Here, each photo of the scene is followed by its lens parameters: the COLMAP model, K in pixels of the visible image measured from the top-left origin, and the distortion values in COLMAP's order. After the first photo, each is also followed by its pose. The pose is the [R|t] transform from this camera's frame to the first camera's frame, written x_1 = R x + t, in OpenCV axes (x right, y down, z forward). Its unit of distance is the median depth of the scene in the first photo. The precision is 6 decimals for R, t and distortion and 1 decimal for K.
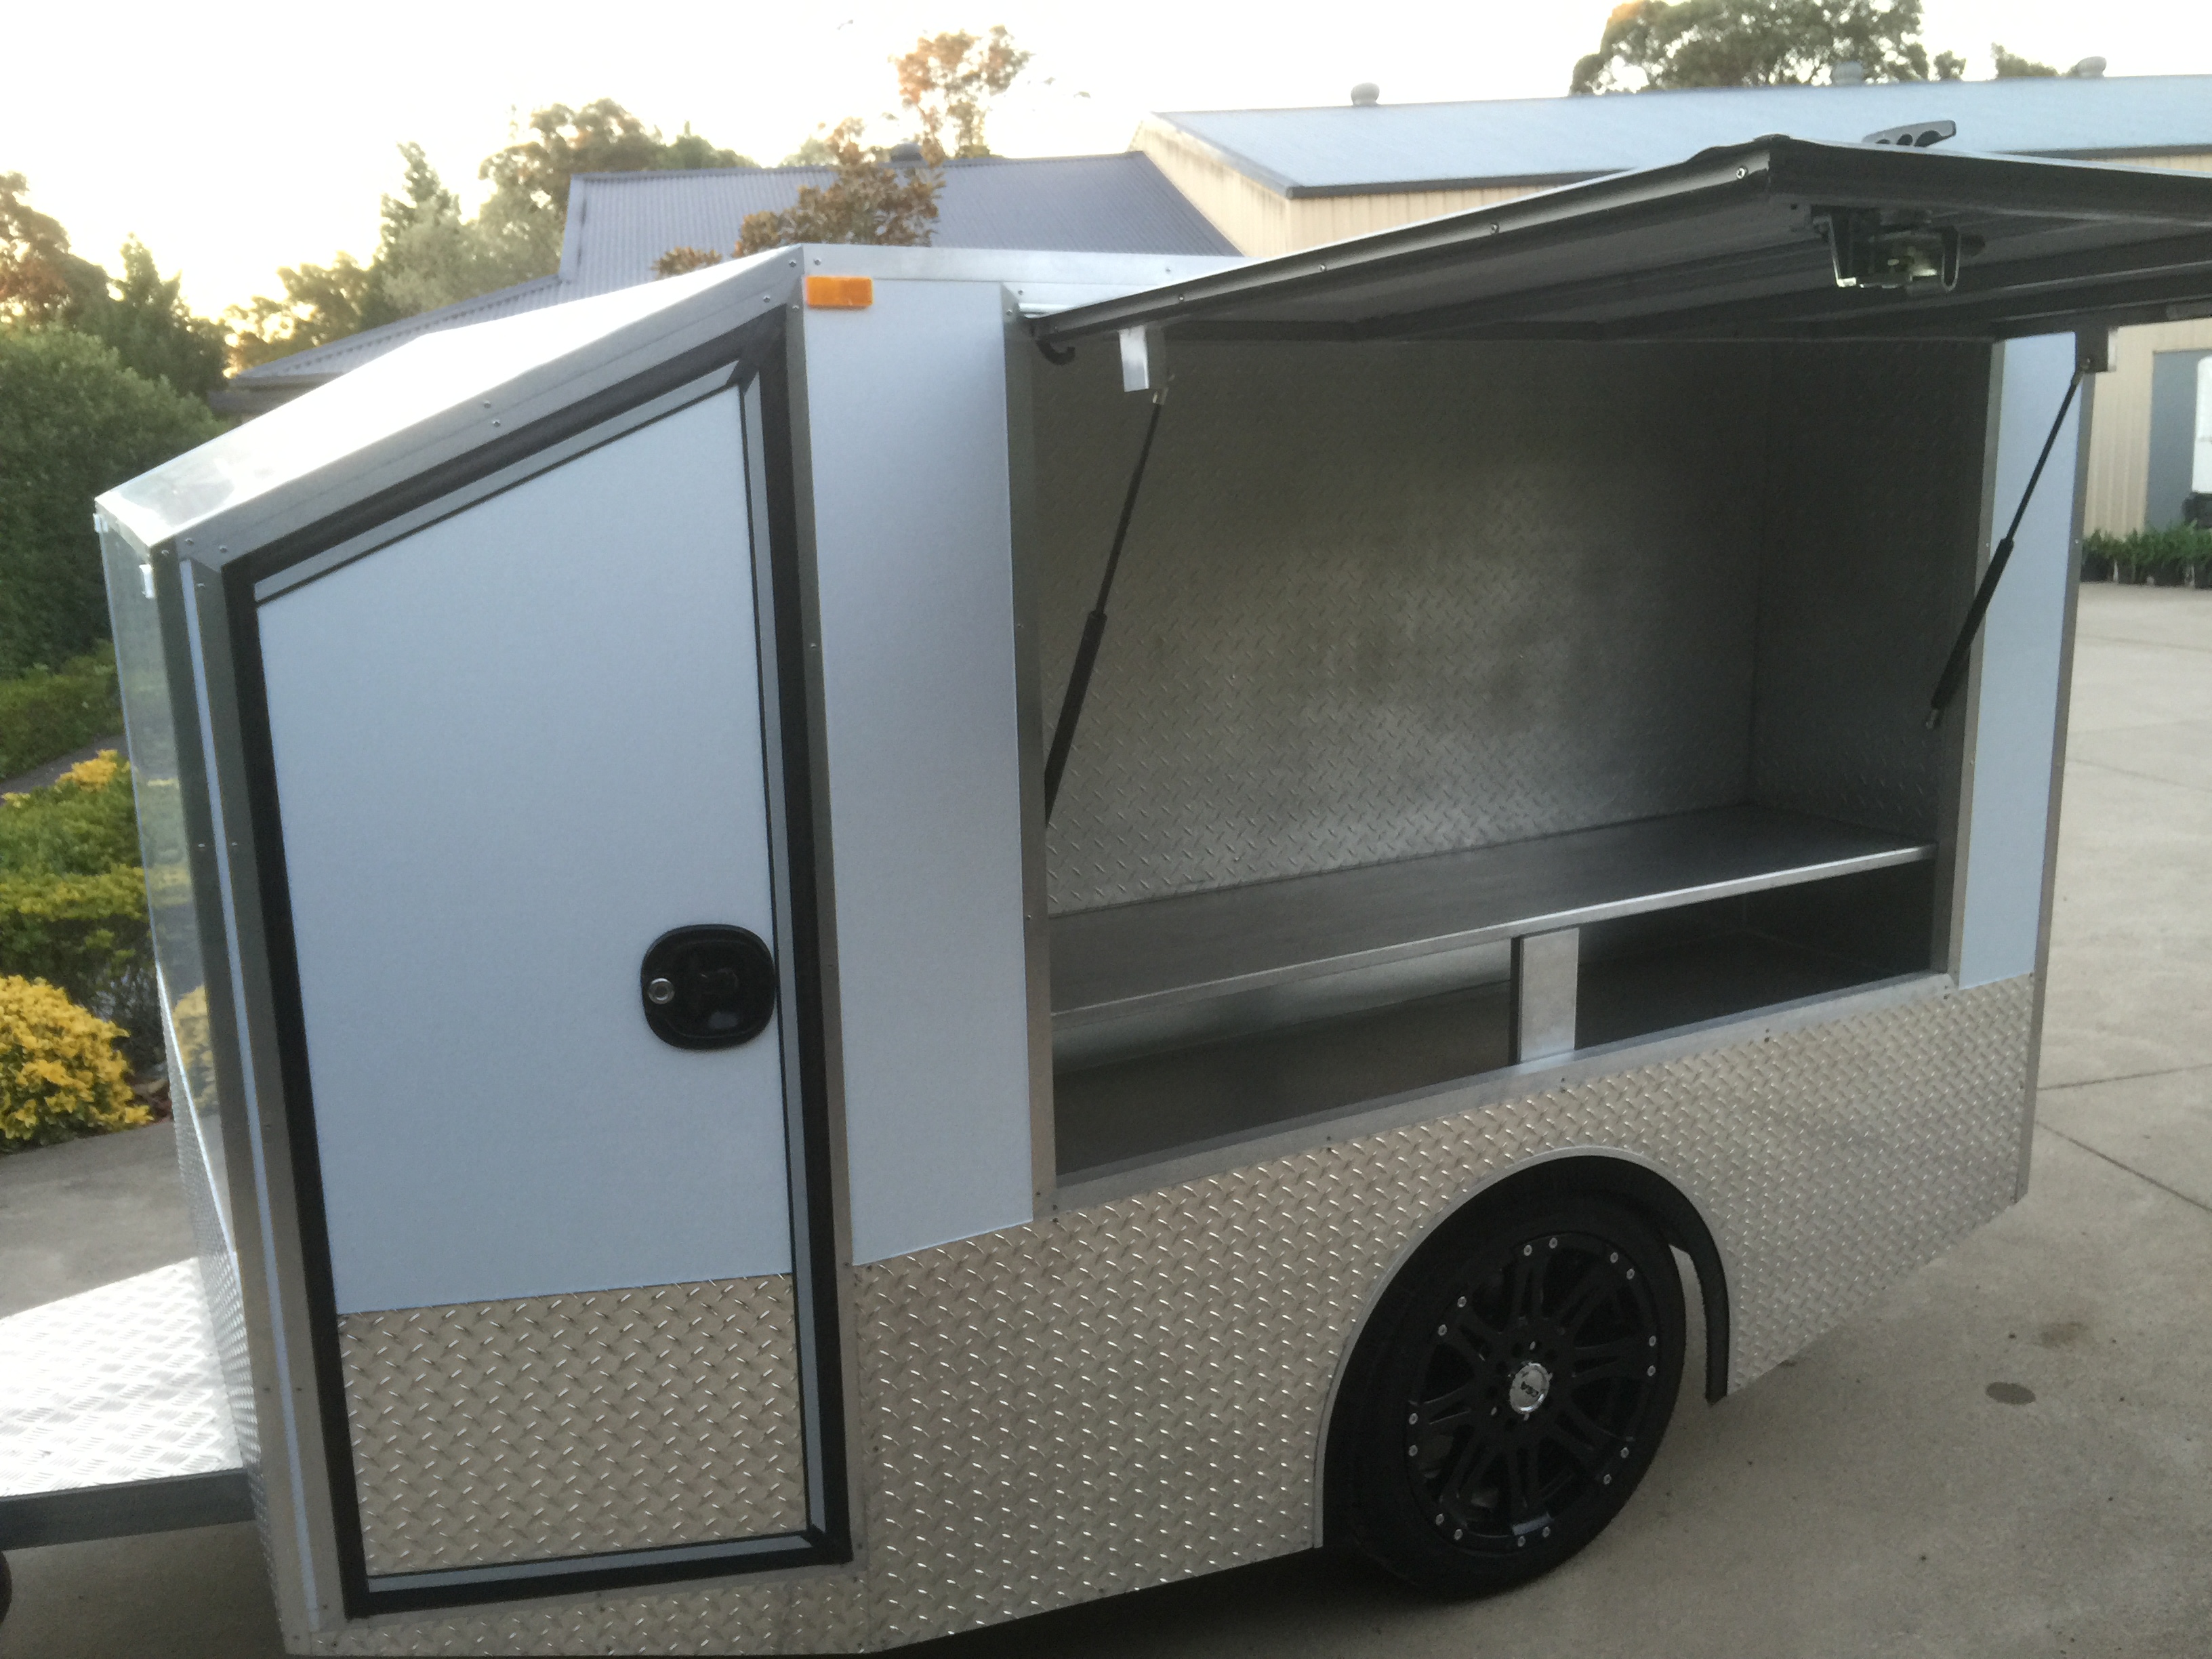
lens RADIAL K [[1900.4, 0, 1106.0], [0, 1900.4, 821.3], [0, 0, 1]] dist [0.078012, -0.128172]
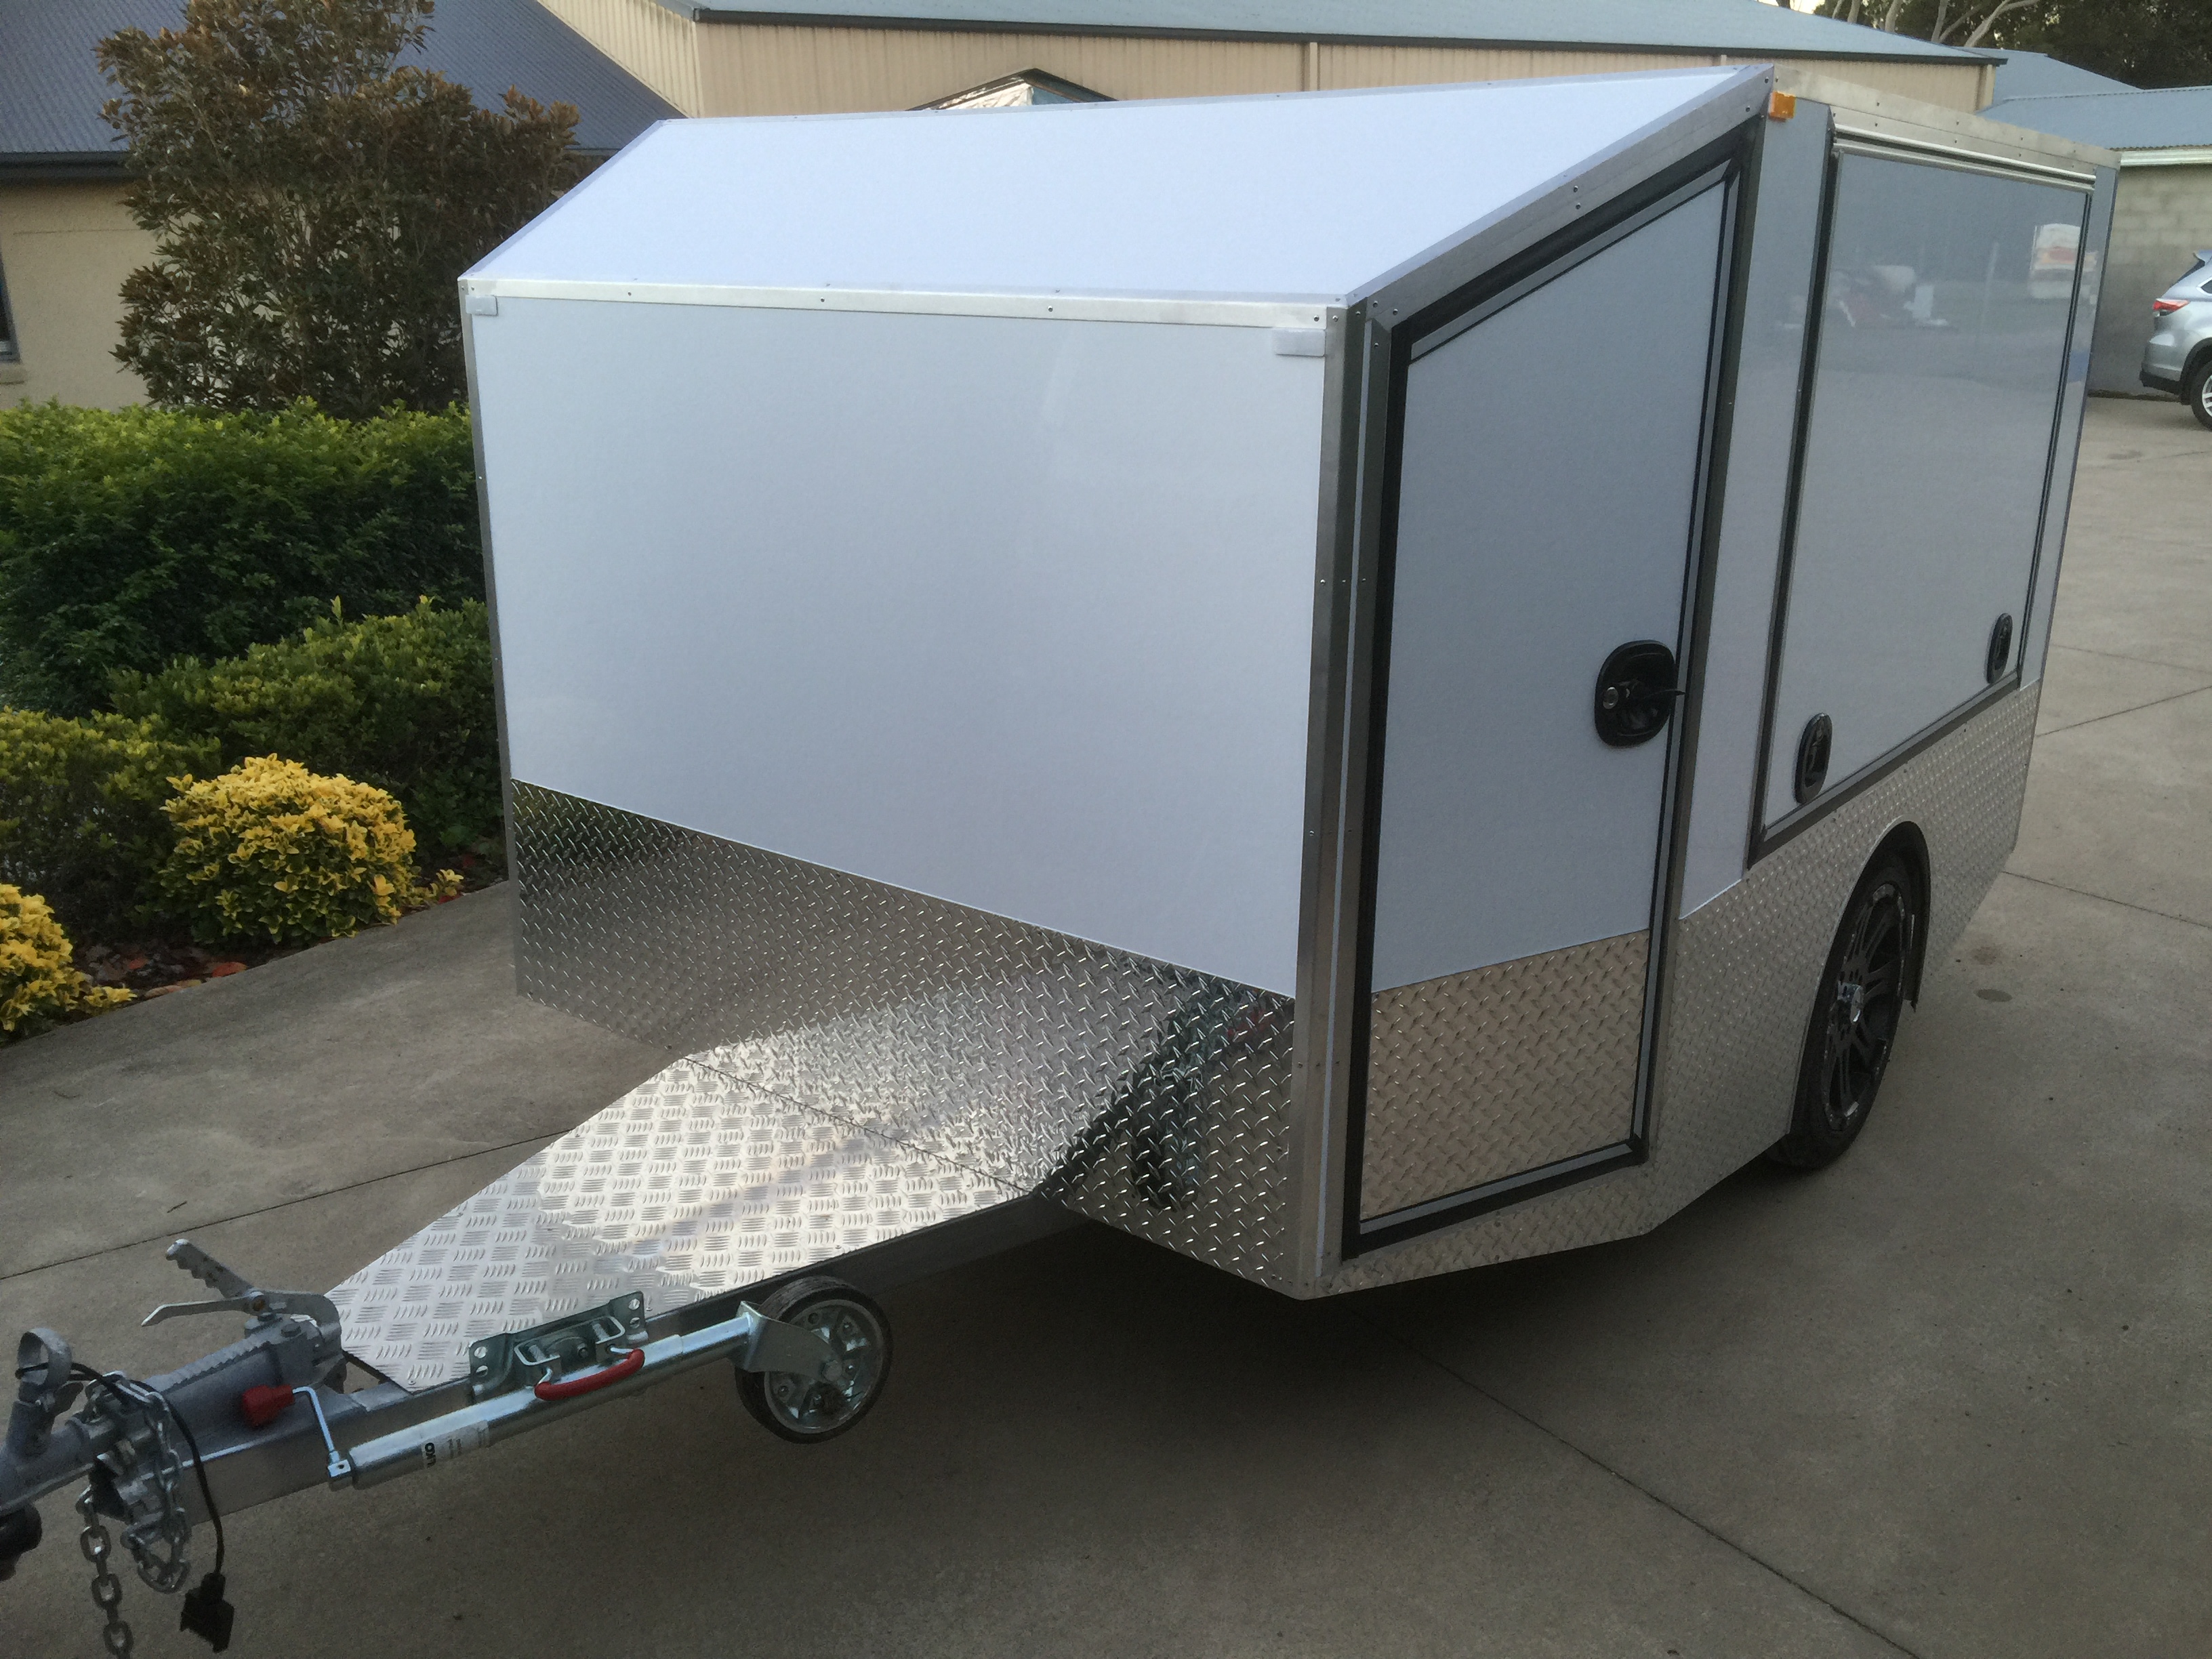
lens RADIAL K [[1900.4, 0, 1098.5], [0, 1900.4, 831.2], [0, 0, 1]] dist [0.078012, -0.128172]
pose [[0.917491, -0.080820, 0.389459, -0.954635], [0.049989, 0.994805, 0.088676, 0.047497], [-0.394602, -0.061891, 0.916765, 0.018143]]
